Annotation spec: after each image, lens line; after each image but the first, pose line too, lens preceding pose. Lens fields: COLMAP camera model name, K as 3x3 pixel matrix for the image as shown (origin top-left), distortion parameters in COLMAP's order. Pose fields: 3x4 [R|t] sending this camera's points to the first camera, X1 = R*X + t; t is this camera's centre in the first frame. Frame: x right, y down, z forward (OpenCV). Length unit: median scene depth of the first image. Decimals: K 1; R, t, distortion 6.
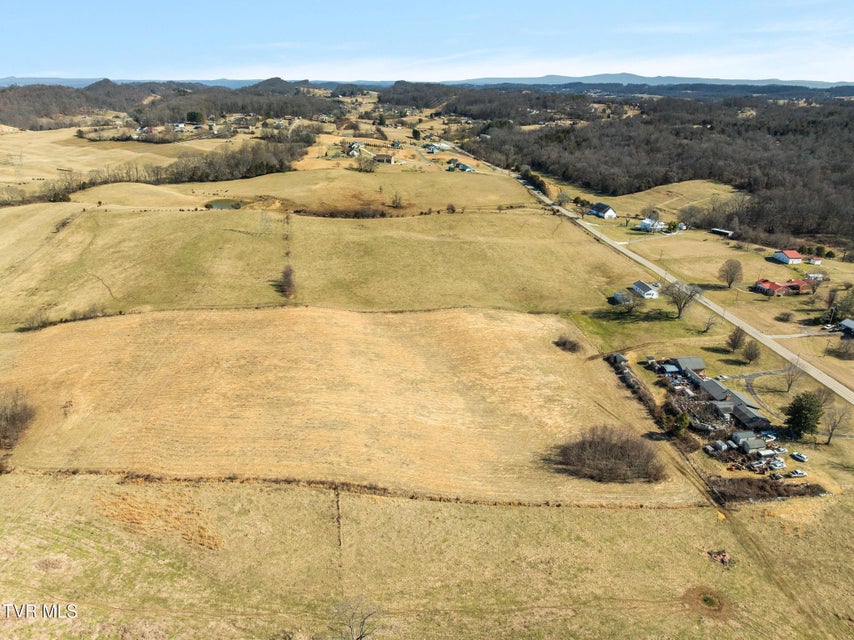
lens RADIAL K [[599.7, 0, 428.0], [0, 599.7, 315.1], [0, 0, 1]] dist [-0.037352, -0.000331]
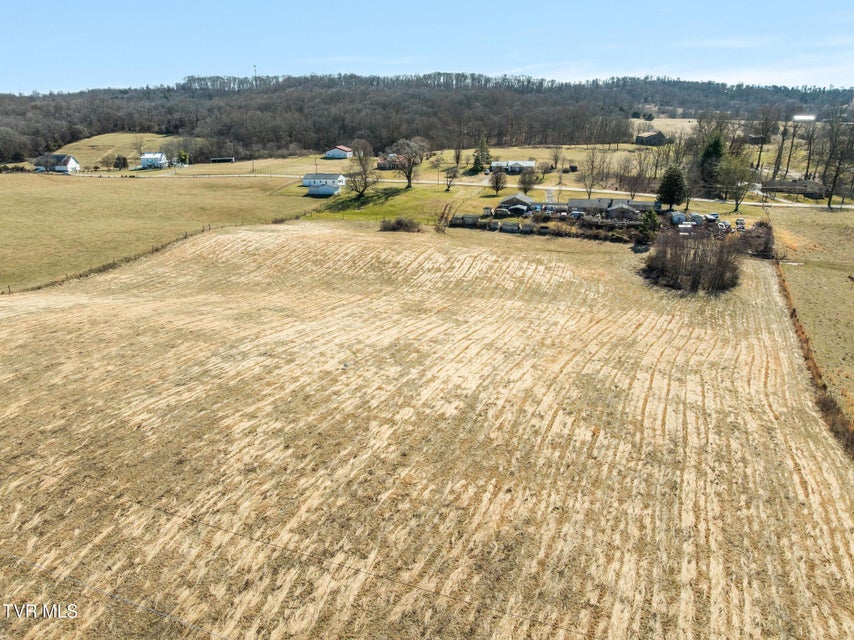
lens RADIAL K [[599.7, 0, 434.8], [0, 599.7, 324.3], [0, 0, 1]] dist [-0.037352, -0.000331]
pose [[0.405010, -0.330756, 0.852389, -0.366440], [0.344161, 0.918856, 0.193020, 0.034348], [-0.847066, 0.215184, 0.485979, 0.678182]]
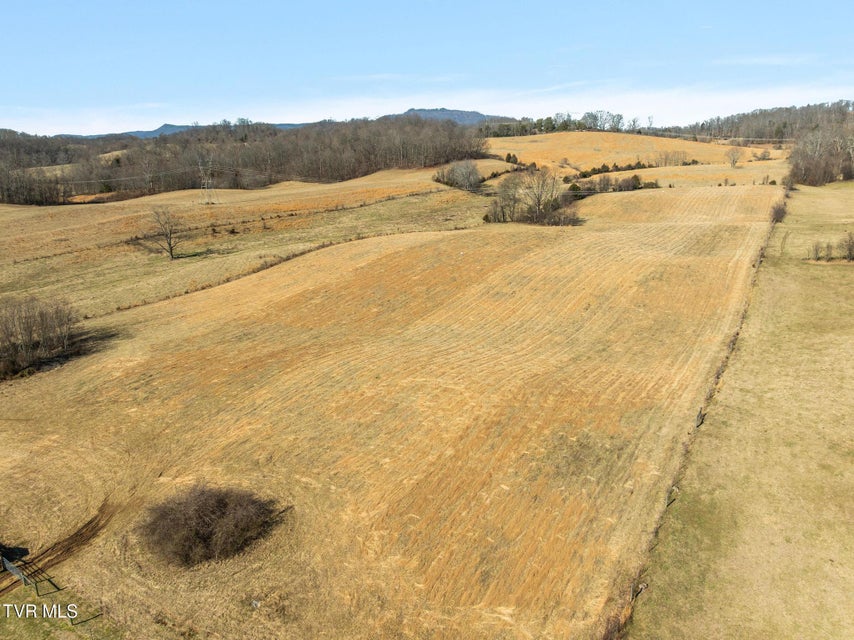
lens RADIAL K [[599.7, 0, 427.3], [0, 599.7, 325.7], [0, 0, 1]] dist [-0.037352, -0.000331]
pose [[-0.644960, 0.229596, -0.728912, 0.331385], [-0.277852, 0.818079, 0.503533, -0.146789], [0.711916, 0.527289, -0.463834, 1.147298]]
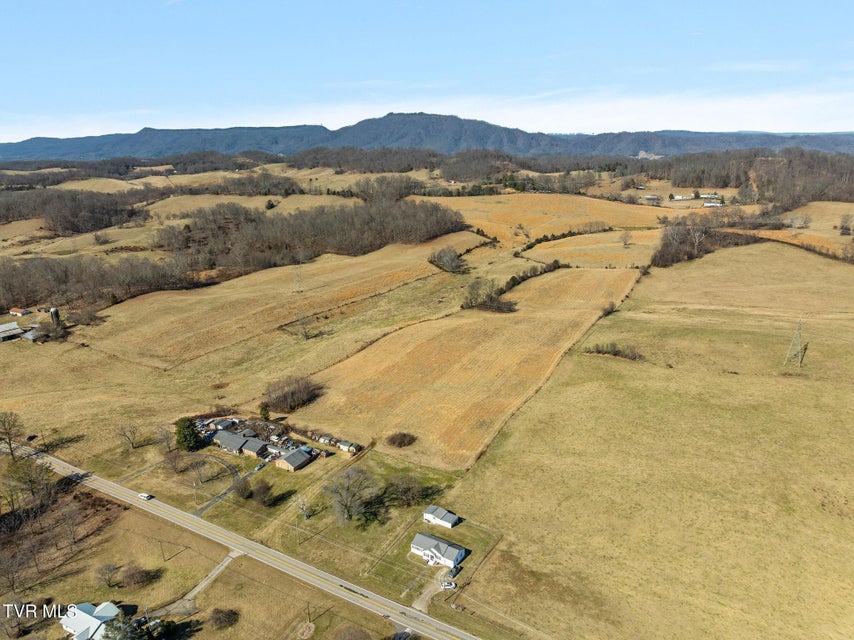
lens RADIAL K [[599.7, 0, 432.5], [0, 599.7, 315.7], [0, 0, 1]] dist [-0.037352, -0.000331]
pose [[-0.611109, 0.232203, -0.756721, 0.955364], [-0.284215, 0.827881, 0.483564, -0.658486], [0.738761, 0.510582, -0.439930, 1.417617]]
